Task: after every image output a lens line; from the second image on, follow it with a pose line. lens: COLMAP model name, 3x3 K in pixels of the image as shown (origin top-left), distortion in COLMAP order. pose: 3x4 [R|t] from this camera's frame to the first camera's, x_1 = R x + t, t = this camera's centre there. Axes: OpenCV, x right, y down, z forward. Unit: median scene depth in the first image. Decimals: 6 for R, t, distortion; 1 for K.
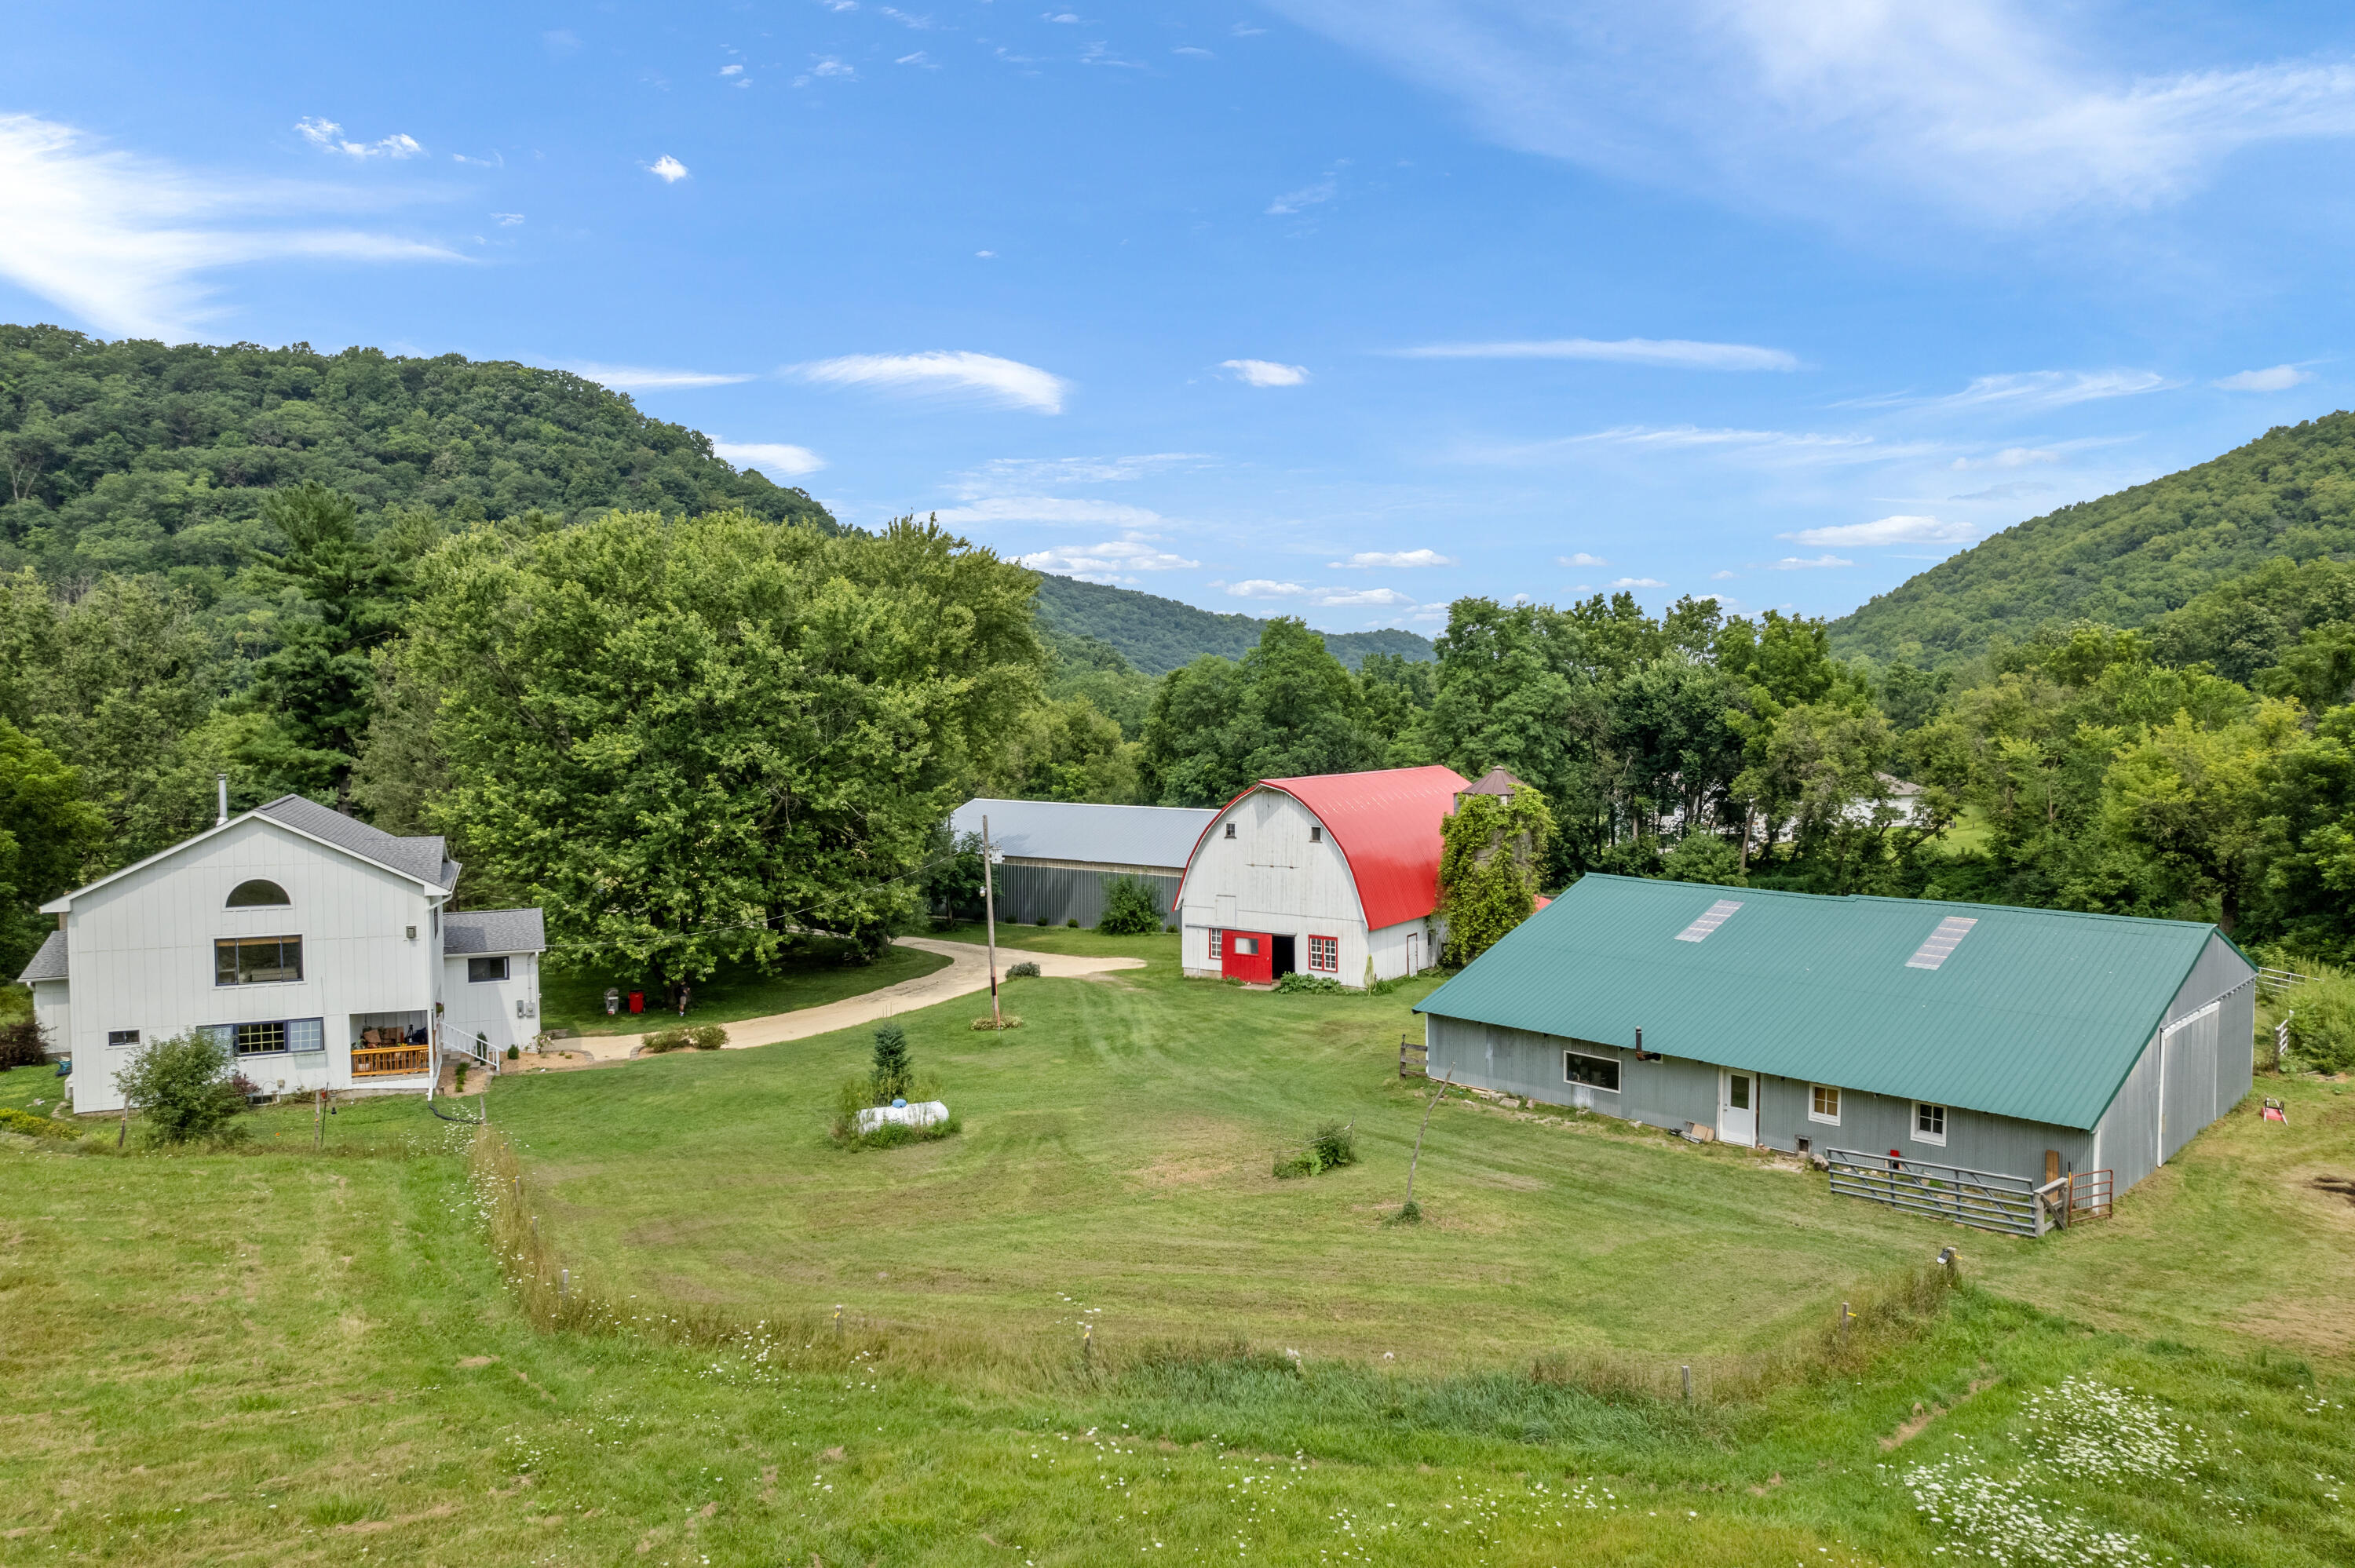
lens RADIAL K [[1508.8, 0, 1177.5], [0, 1508.8, 784.0], [0, 0, 1]] dist [-0.070461, 0.064613]
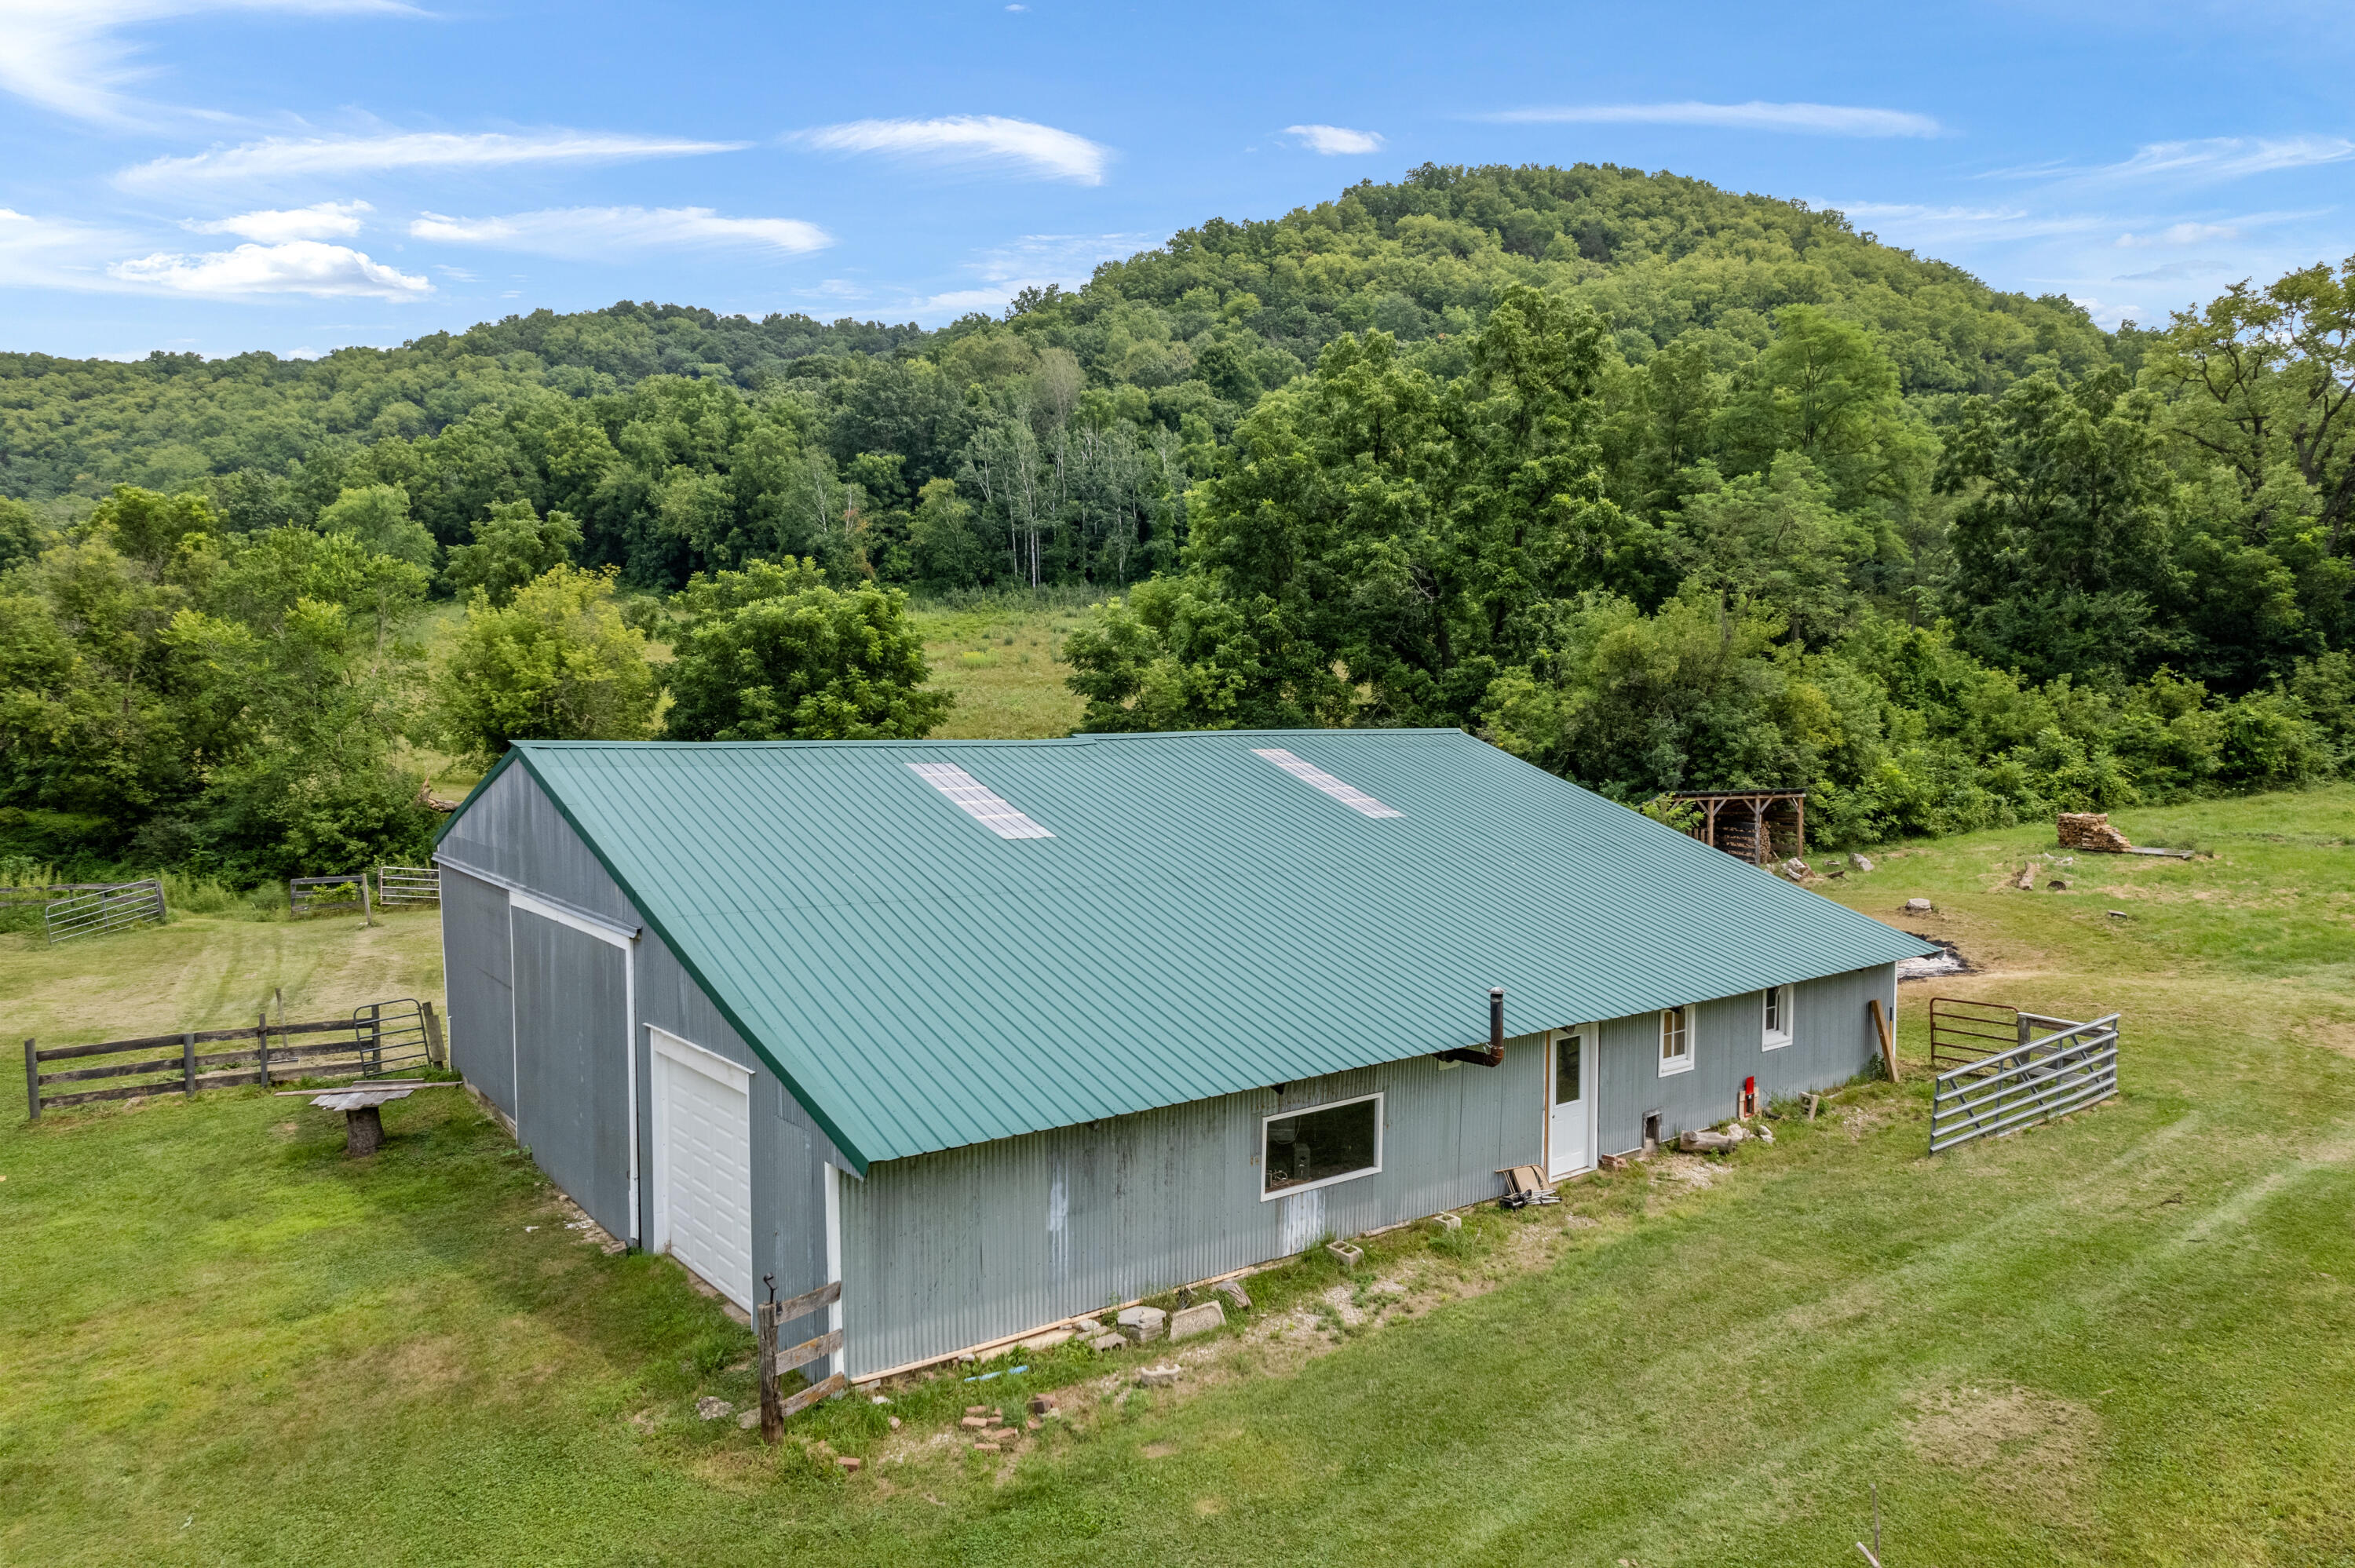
lens RADIAL K [[1508.8, 0, 1177.5], [0, 1508.8, 784.0], [0, 0, 1]] dist [-0.070461, 0.064613]
pose [[0.106051, -0.045200, 0.993333, -0.068397], [0.046782, 0.998087, 0.040422, 0.046178], [-0.993260, 0.042183, 0.107963, 0.579859]]
